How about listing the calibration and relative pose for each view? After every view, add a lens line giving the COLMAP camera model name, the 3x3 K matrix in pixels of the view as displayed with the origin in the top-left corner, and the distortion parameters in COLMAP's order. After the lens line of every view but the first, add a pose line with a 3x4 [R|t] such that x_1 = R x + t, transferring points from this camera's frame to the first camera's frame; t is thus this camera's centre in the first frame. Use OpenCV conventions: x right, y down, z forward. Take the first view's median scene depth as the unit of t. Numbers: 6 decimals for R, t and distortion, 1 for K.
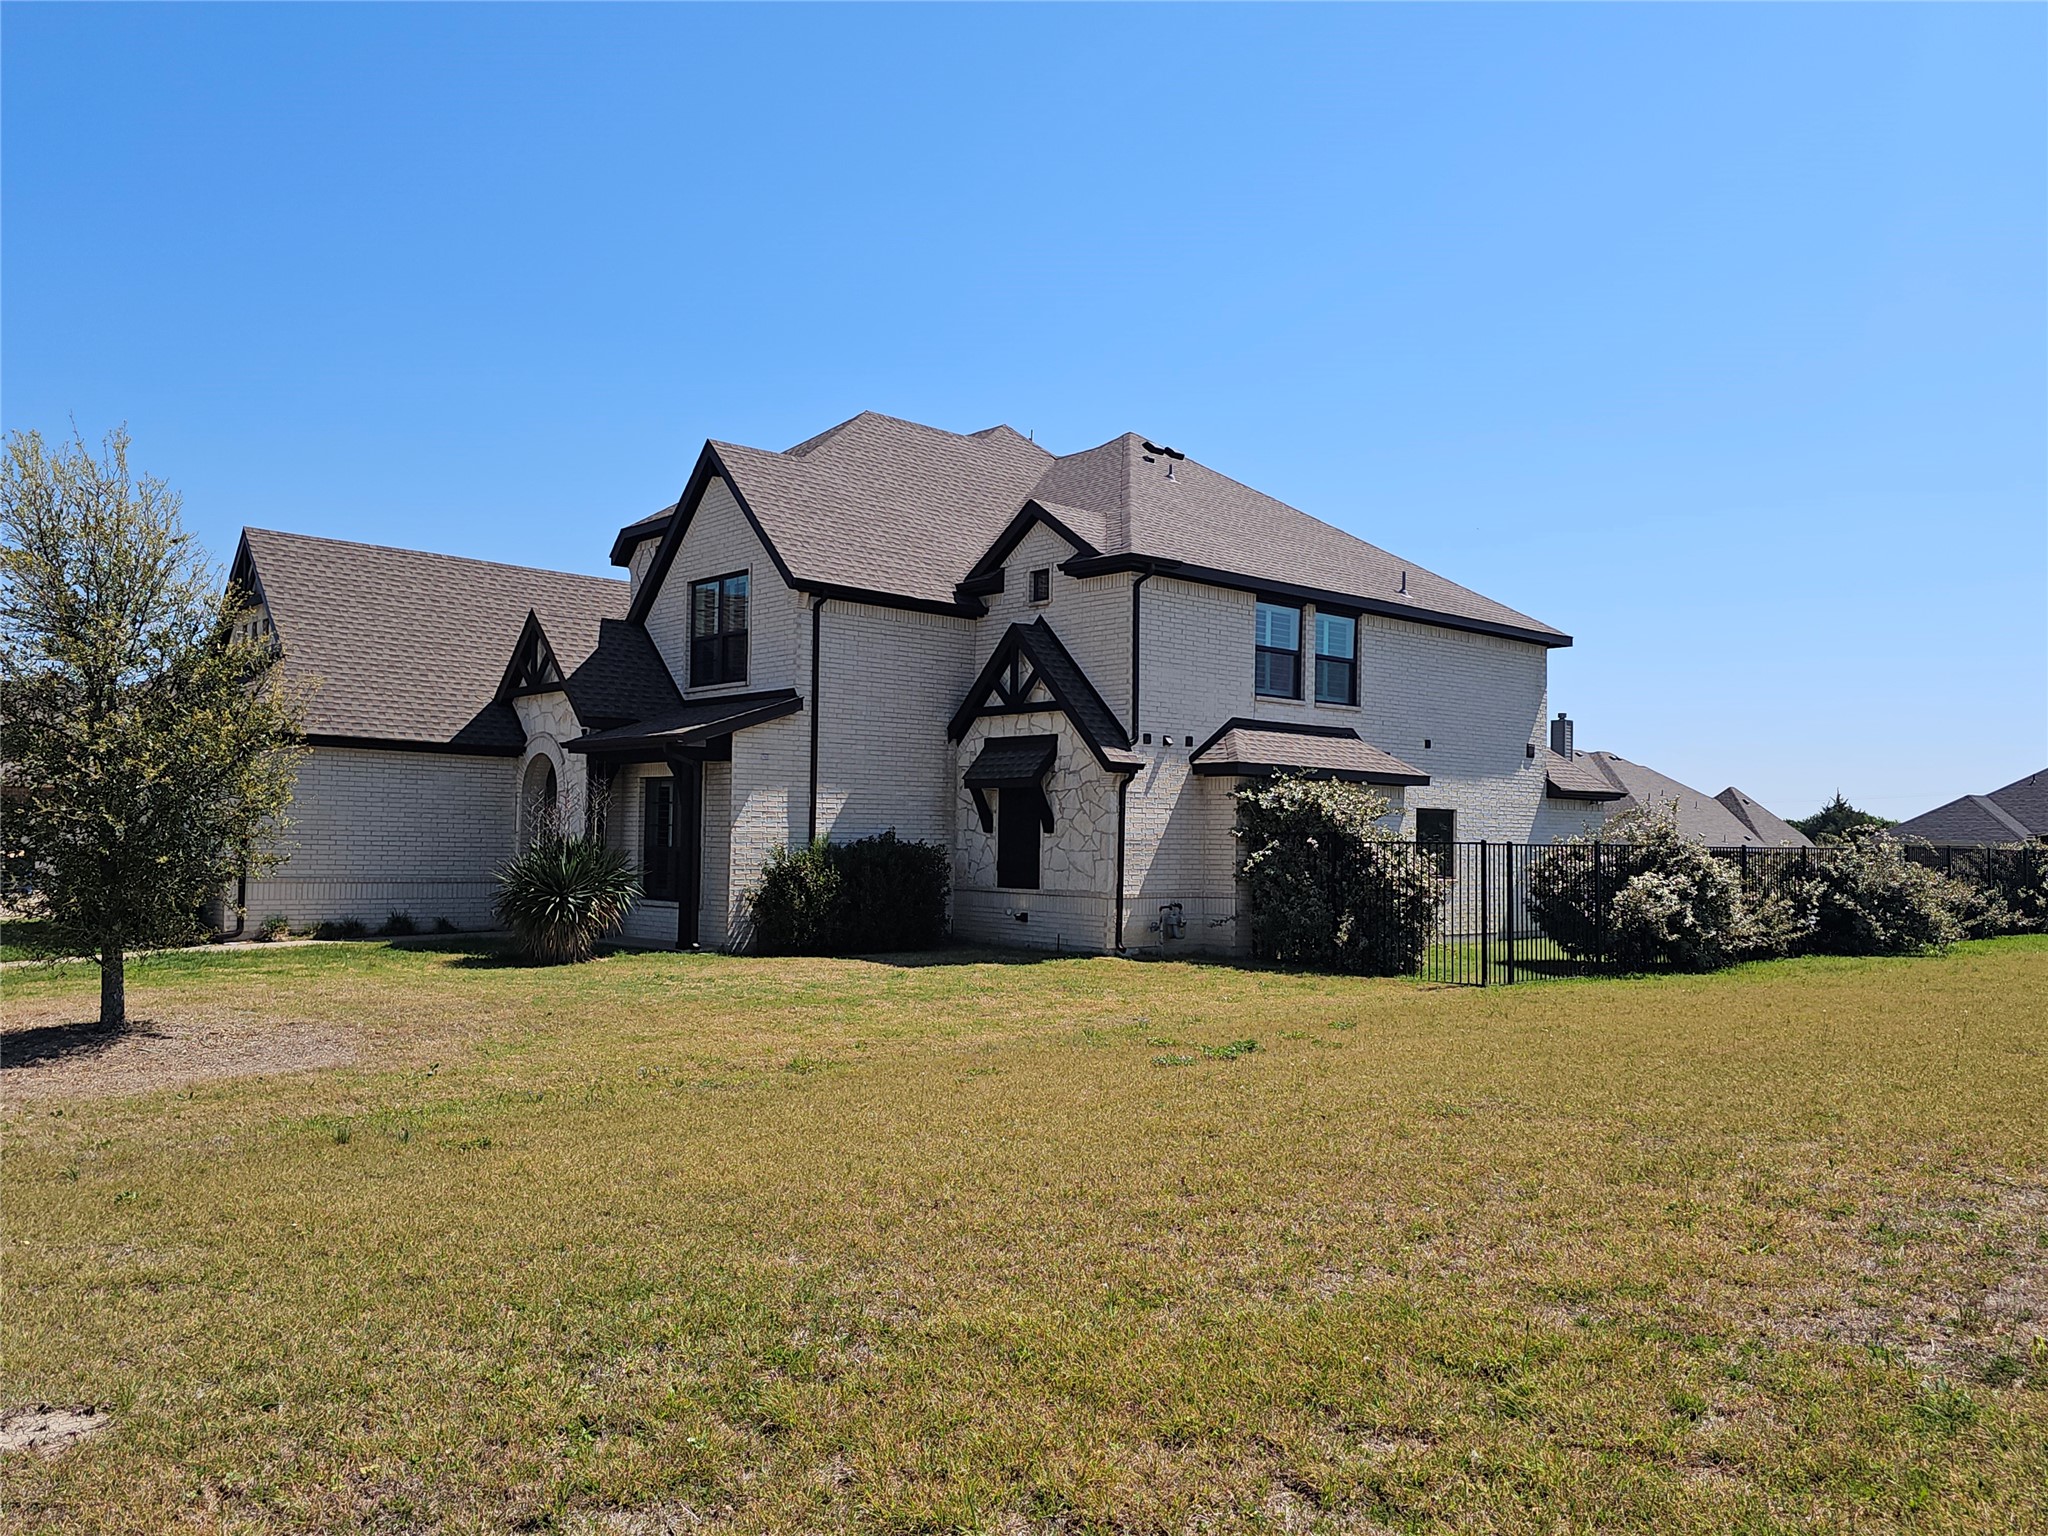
lens RADIAL K [[1654.6, 0, 1024.0], [0, 1654.6, 768.0], [0, 0, 1]] dist [0.200444, -0.205182]
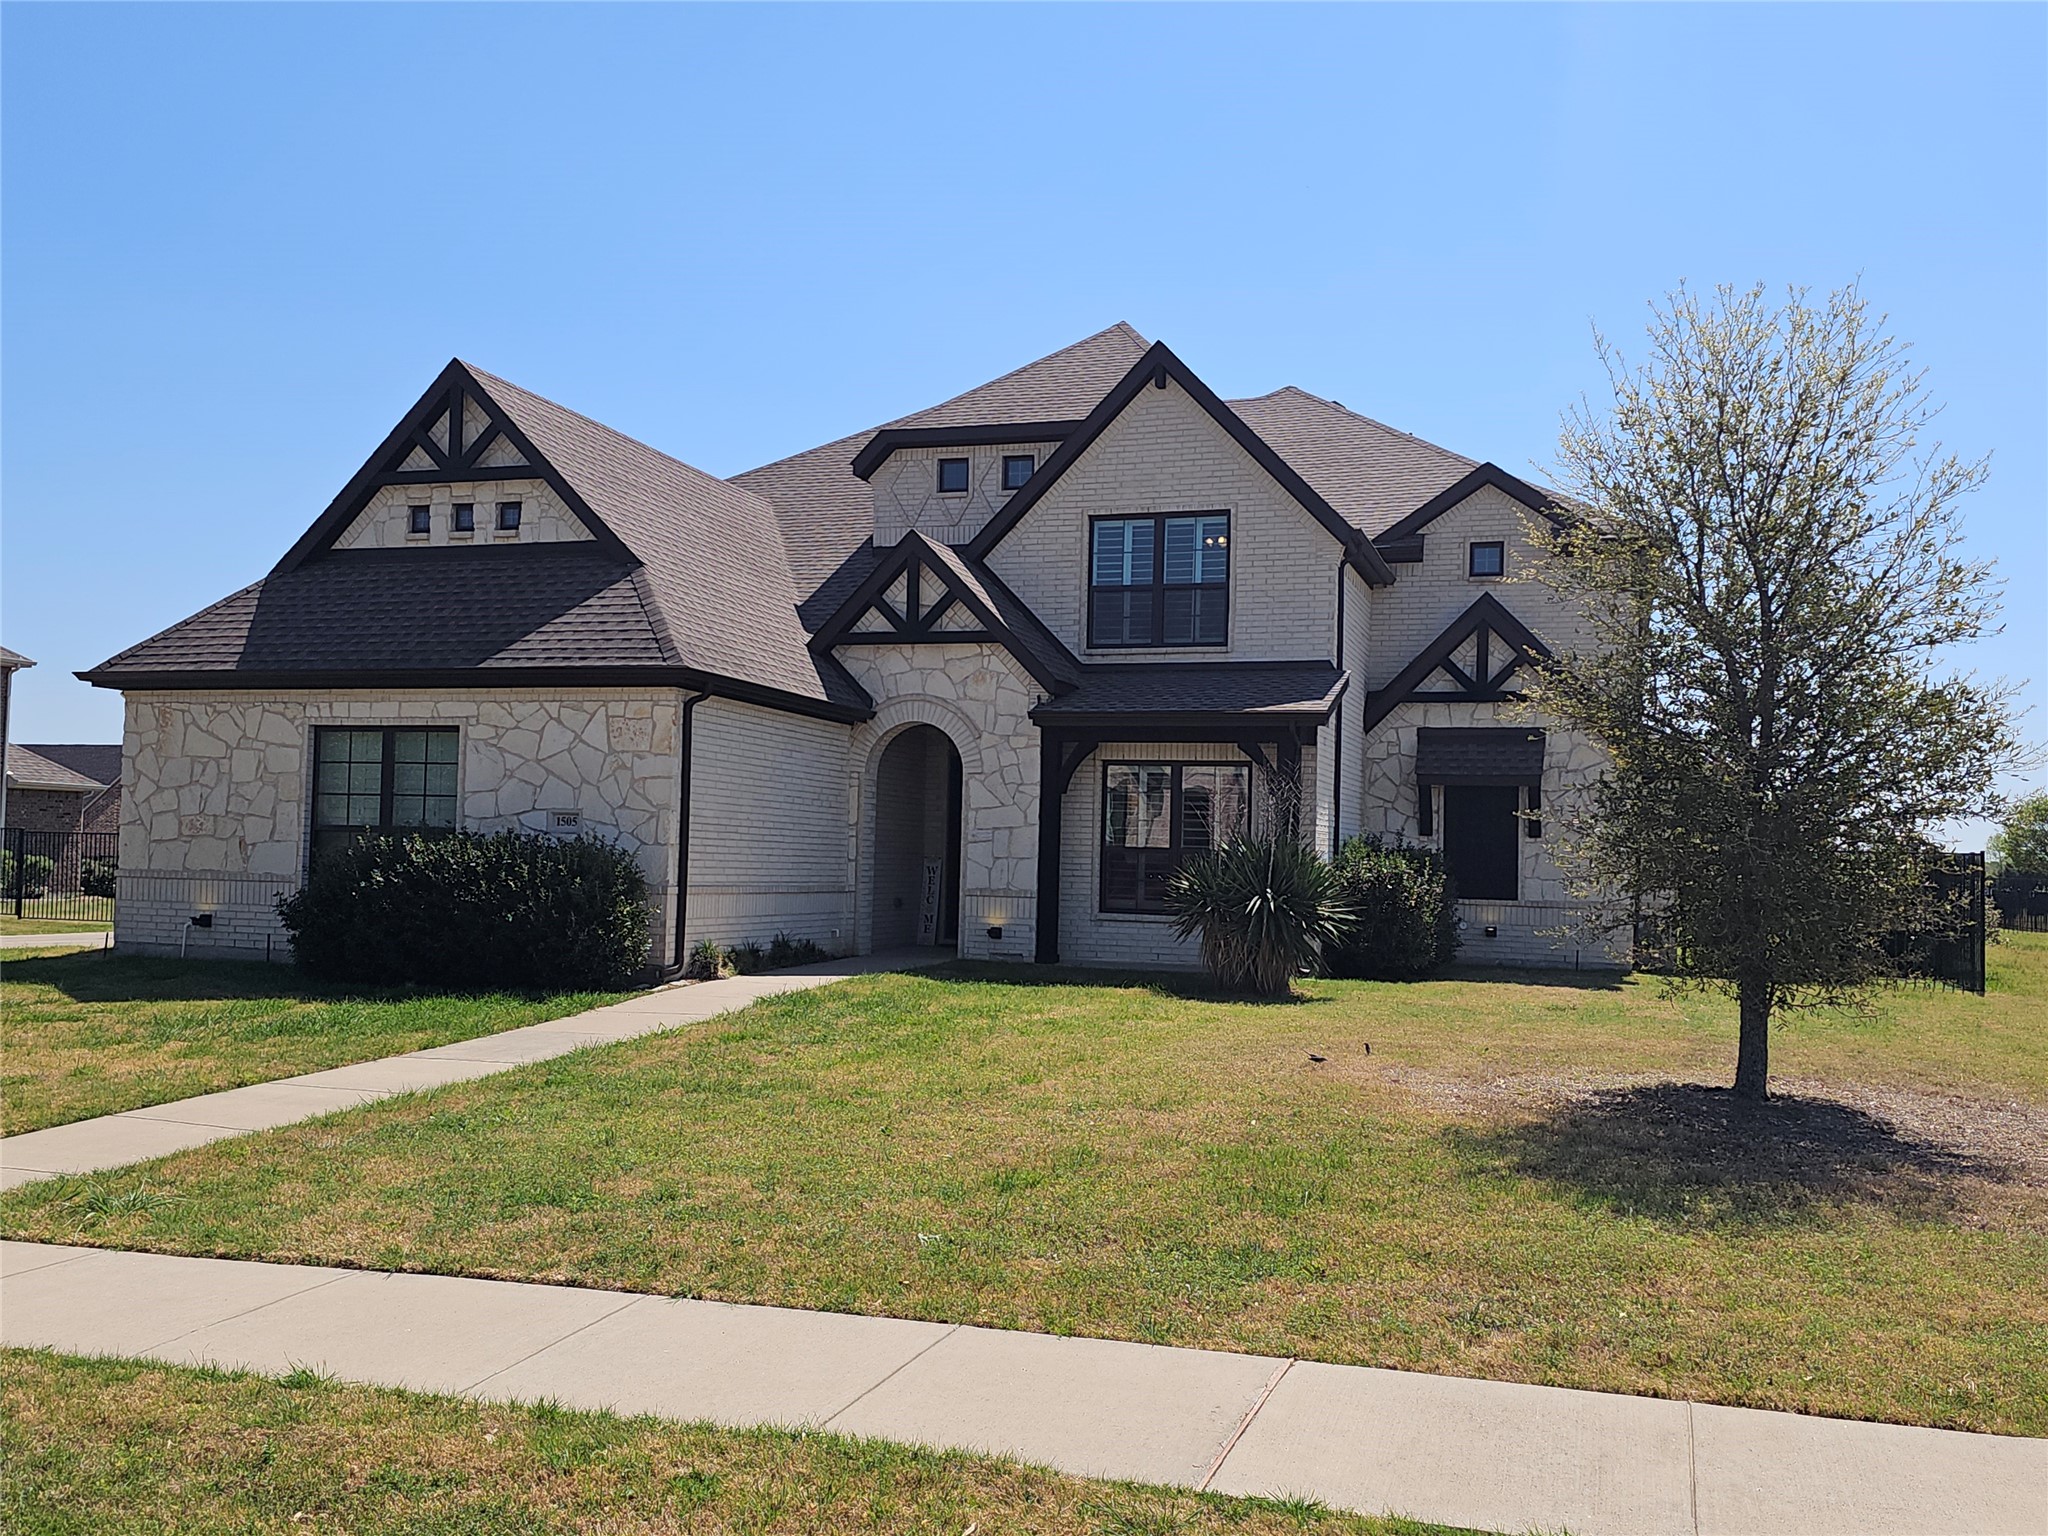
lens RADIAL K [[1654.6, 0, 1024.0], [0, 1654.6, 768.0], [0, 0, 1]] dist [0.200444, -0.205182]
pose [[0.862003, 0.031102, 0.505948, -0.661258], [-0.039150, 0.999219, 0.005276, 0.007324], [-0.505389, -0.024355, 0.862548, 0.342874]]
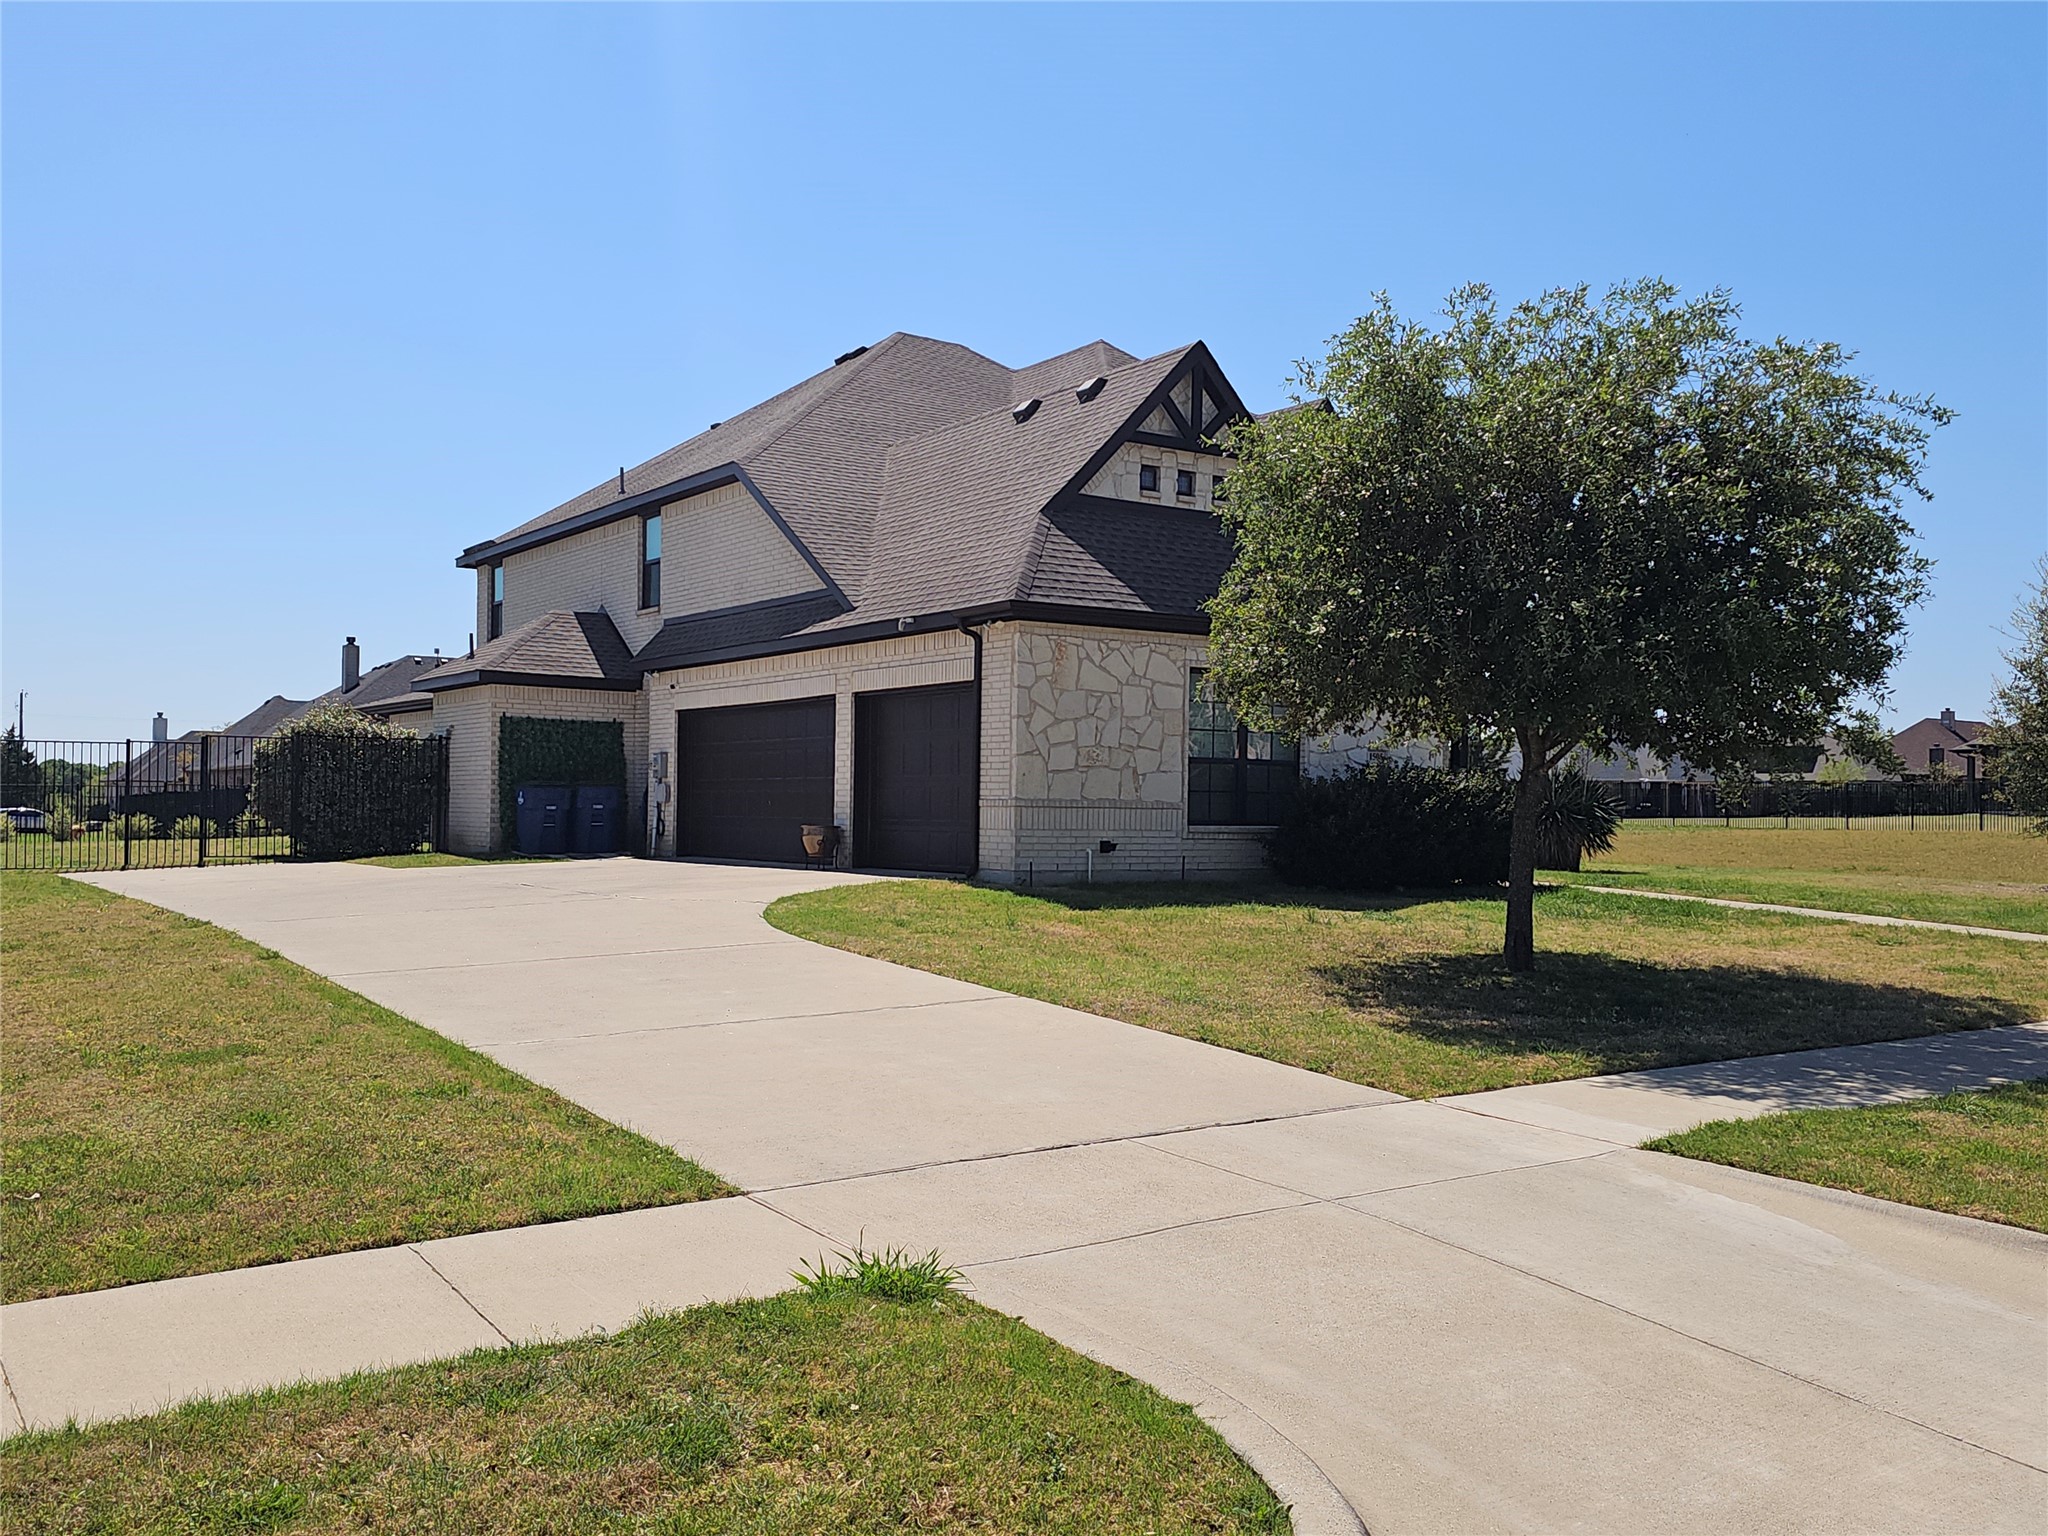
lens RADIAL K [[1662.7, 0, 1056.7], [0, 1662.7, 747.9], [0, 0, 1]] dist [0.214414, -0.345148]
pose [[0.099567, 0.016474, 0.994894, -1.315248], [-0.065744, 0.997787, -0.009943, 0.052769], [-0.992857, -0.064419, 0.100430, 1.071309]]
